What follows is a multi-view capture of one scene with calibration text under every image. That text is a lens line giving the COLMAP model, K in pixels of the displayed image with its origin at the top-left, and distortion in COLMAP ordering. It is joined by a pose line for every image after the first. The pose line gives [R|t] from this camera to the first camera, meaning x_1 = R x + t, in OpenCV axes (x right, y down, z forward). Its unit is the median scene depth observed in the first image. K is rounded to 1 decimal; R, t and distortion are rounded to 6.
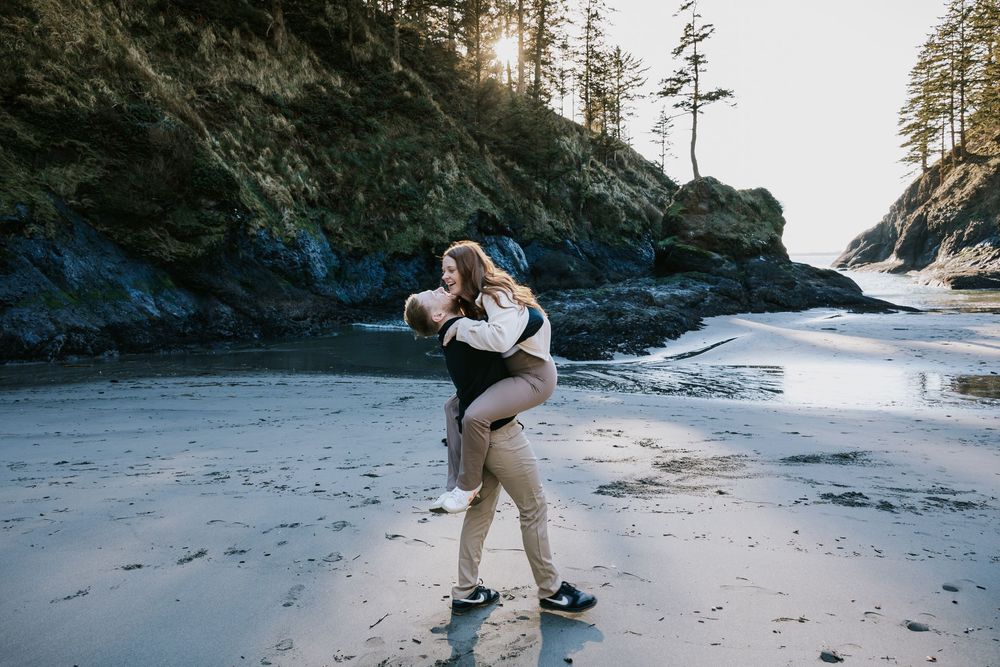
lens RADIAL K [[695.0, 0, 500.0], [0, 695.0, 333.5], [0, 0, 1]] dist [0.140809, -0.102637]
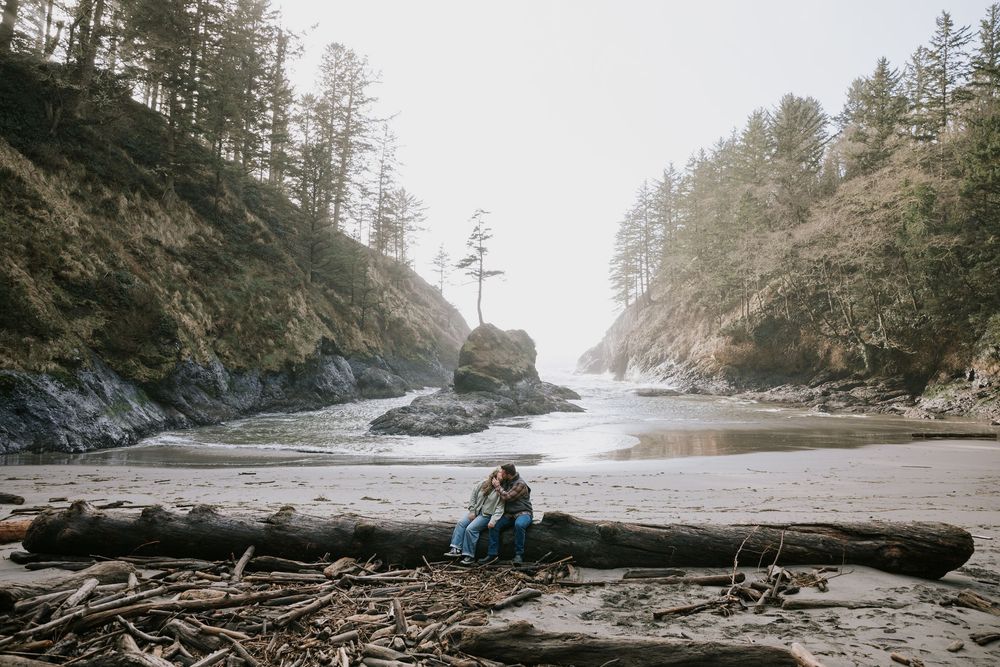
lens RADIAL K [[685.2, 0, 500.0], [0, 685.2, 333.5], [0, 0, 1]] dist [-0.064428, 0.004156]
pose [[0.944466, 0.046176, 0.325348, -0.169318], [-0.000659, 0.990342, -0.138643, -0.007391], [-0.328608, 0.130729, 0.935375, -0.386555]]
